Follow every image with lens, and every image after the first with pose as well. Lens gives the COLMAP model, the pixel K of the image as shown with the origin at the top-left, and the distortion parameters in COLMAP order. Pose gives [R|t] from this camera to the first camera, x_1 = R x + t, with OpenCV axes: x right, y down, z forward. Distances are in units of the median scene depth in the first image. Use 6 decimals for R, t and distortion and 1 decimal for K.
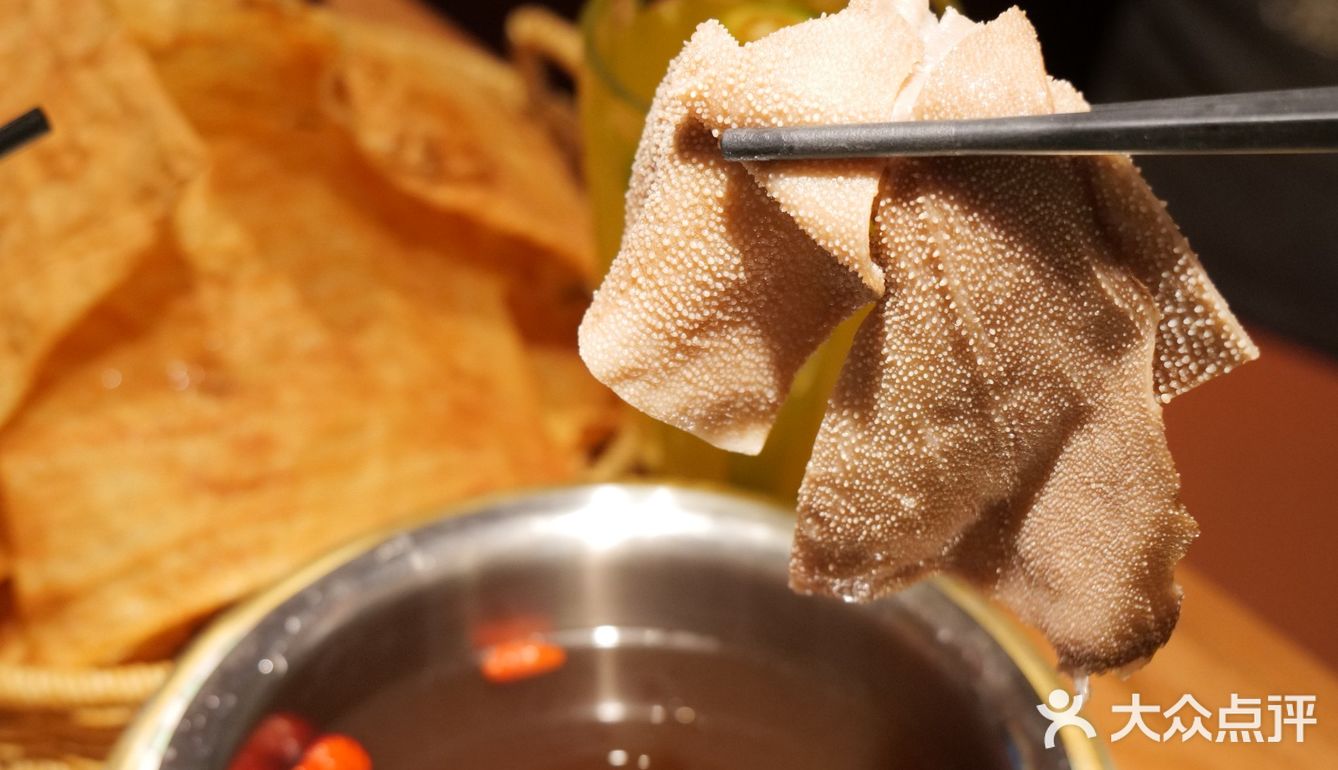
lens RADIAL K [[2987.8, 0, 669.4], [0, 2987.8, 385.9], [0, 0, 1]] dist [-0.025303, 0.000000]
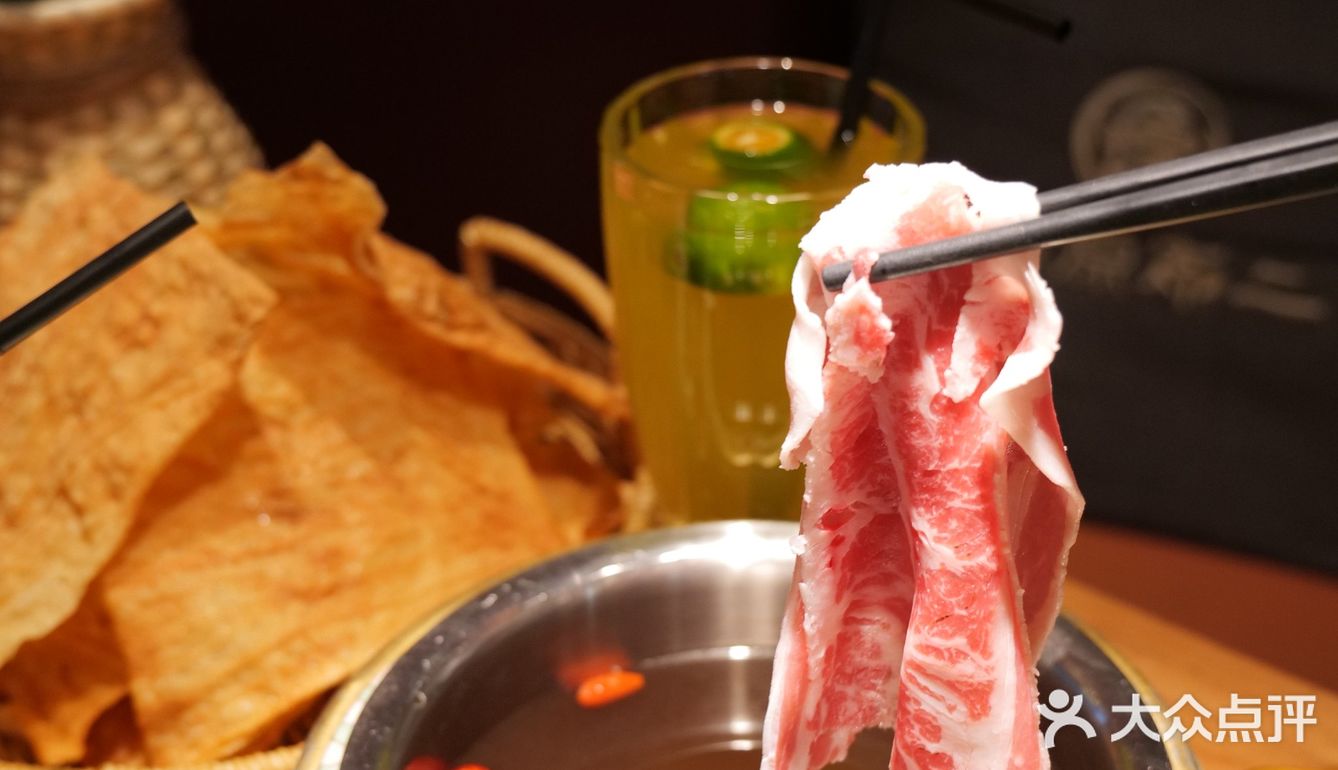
lens RADIAL K [[2236.8, 0, 667.5], [0, 2236.8, 383.5], [0, 0, 1]] dist [-0.020627, 0.000000]
pose [[0.984329, -0.108853, 0.138736, -0.122330], [0.128072, 0.982102, -0.138104, 0.089844], [-0.121220, 0.153708, 0.980653, 0.124424]]
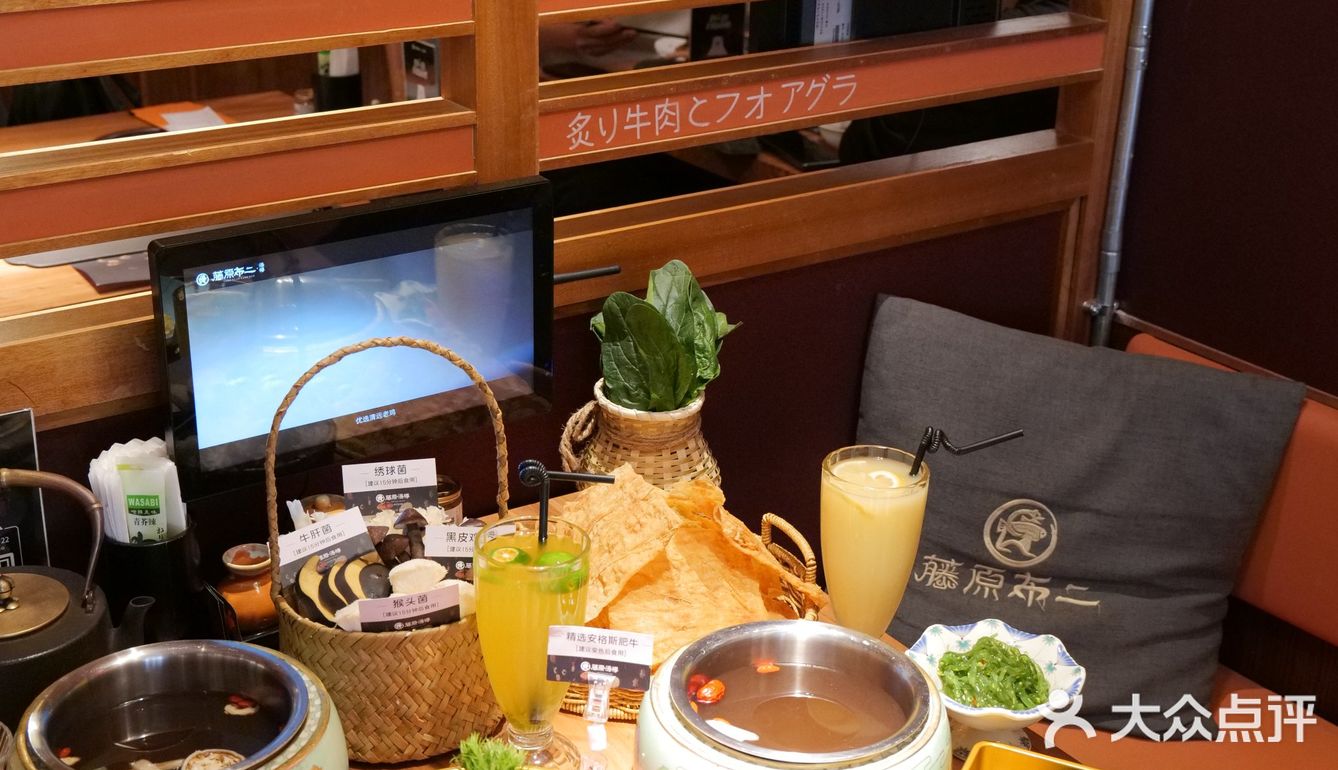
lens RADIAL K [[1807.9, 0, 666.1], [0, 1807.9, 386.2], [0, 0, 1]] dist [-0.006234, 0.000000]
pose [[0.996348, 0.063441, -0.057142, -0.062109], [-0.077698, 0.951161, -0.298757, 0.373478], [0.035398, 0.302106, 0.952617, -0.969735]]
